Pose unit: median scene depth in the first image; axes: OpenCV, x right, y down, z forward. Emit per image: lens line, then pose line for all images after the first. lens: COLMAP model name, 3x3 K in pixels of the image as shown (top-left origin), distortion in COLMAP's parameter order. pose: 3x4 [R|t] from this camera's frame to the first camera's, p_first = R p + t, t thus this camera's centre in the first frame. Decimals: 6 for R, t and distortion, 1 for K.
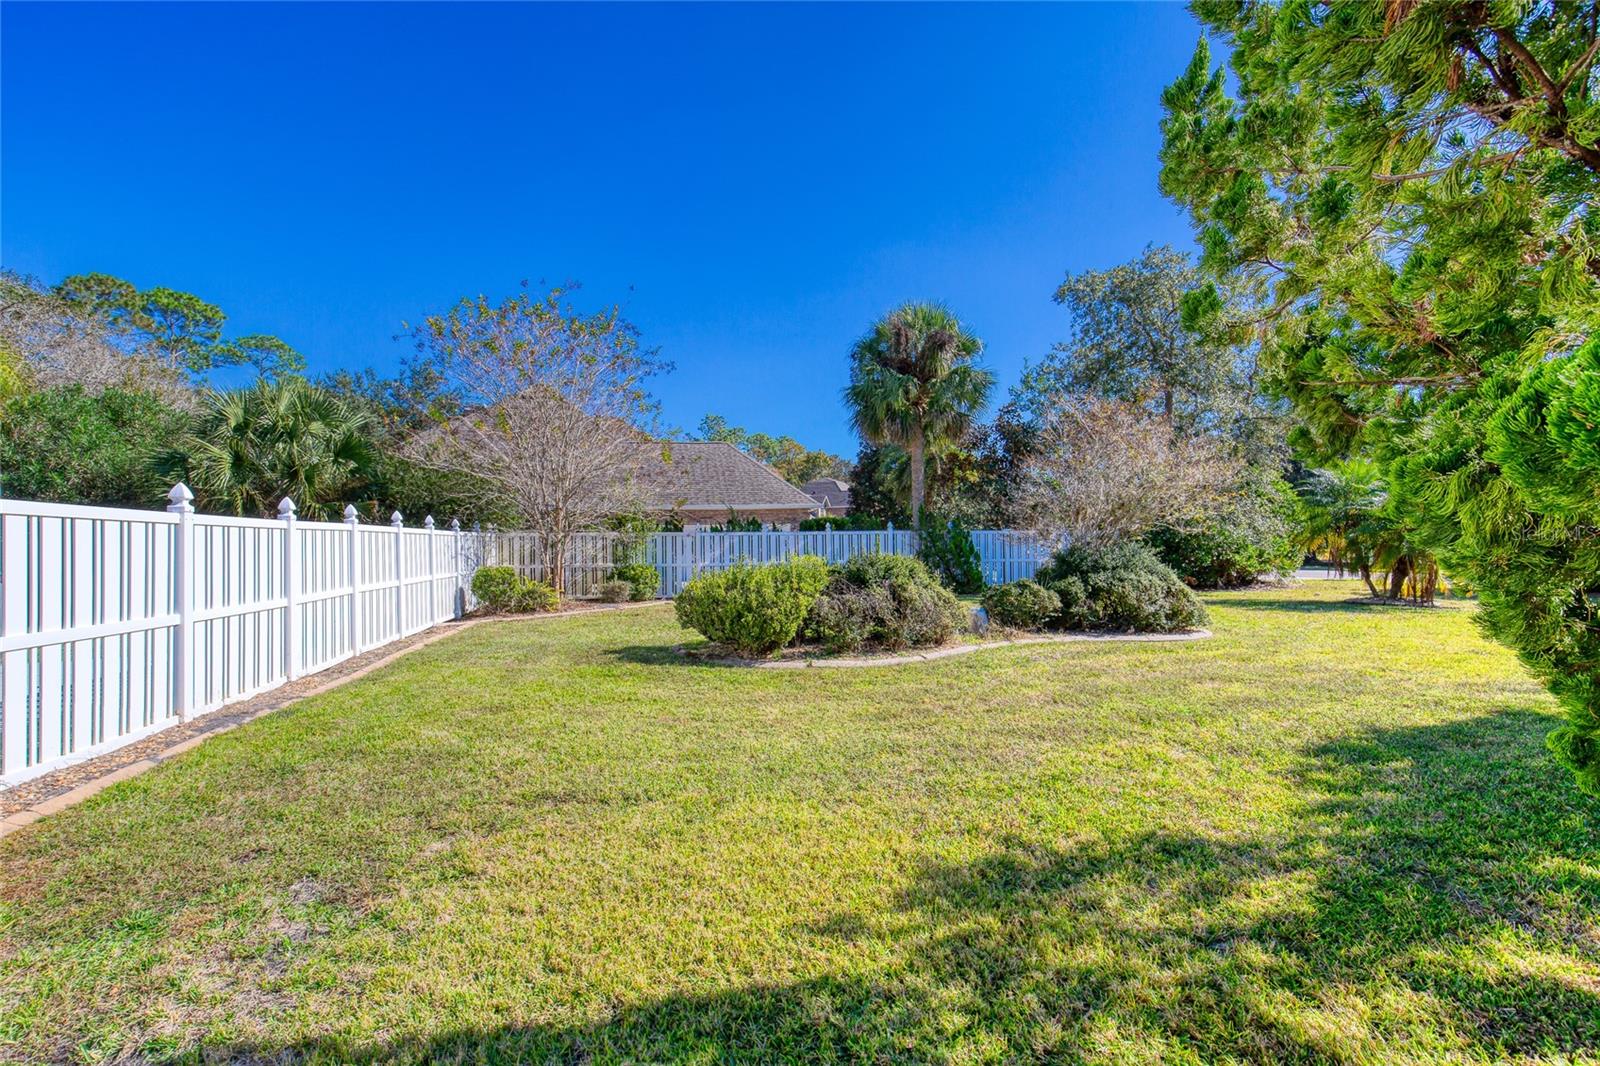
lens RADIAL K [[759.5, 0, 799.9], [0, 759.5, 535.5], [0, 0, 1]] dist [0.020278, 0.001852]
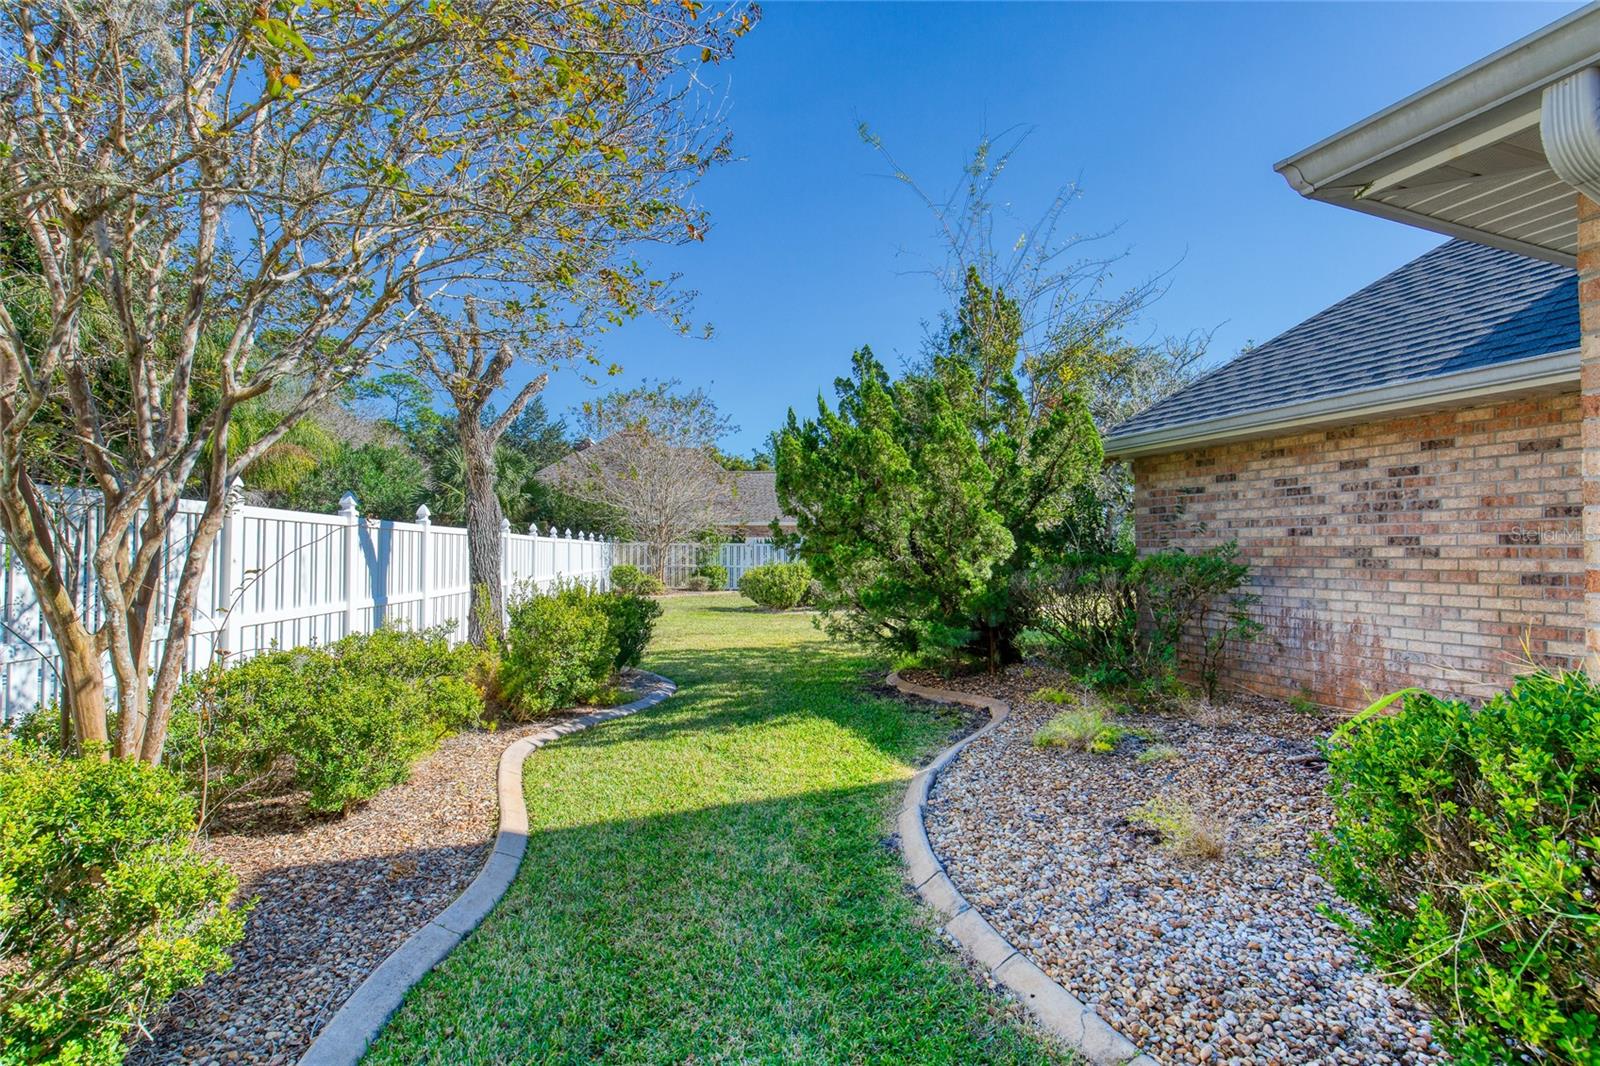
lens RADIAL K [[759.5, 0, 799.1], [0, 759.5, 527.0], [0, 0, 1]] dist [0.020278, 0.001852]
pose [[0.996188, 0.007041, -0.086945, 0.075574], [-0.009007, 0.999712, -0.022235, -0.004322], [0.086763, 0.022933, 0.995965, -0.436480]]
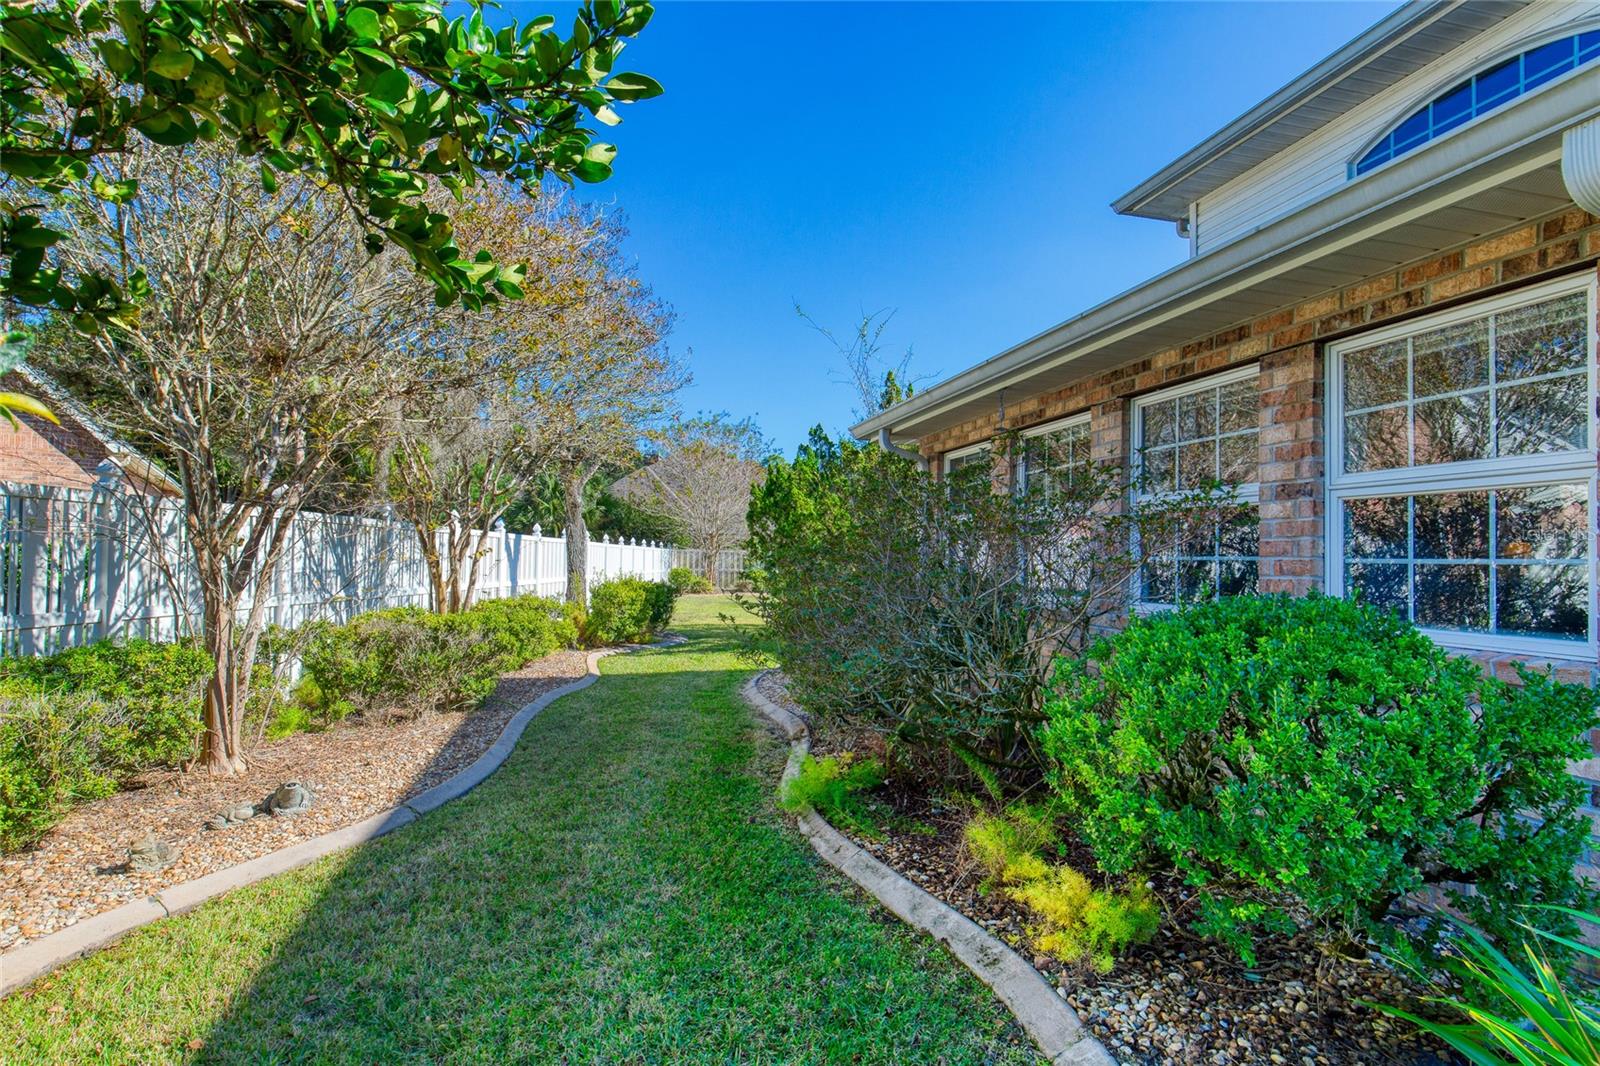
lens RADIAL K [[759.5, 0, 791.7], [0, 759.5, 536.3], [0, 0, 1]] dist [0.020278, 0.001852]
pose [[0.982634, 0.023913, -0.184006, 0.170963], [-0.027950, 0.999421, -0.019378, -0.006535], [0.183436, 0.024184, 0.982734, -0.644682]]
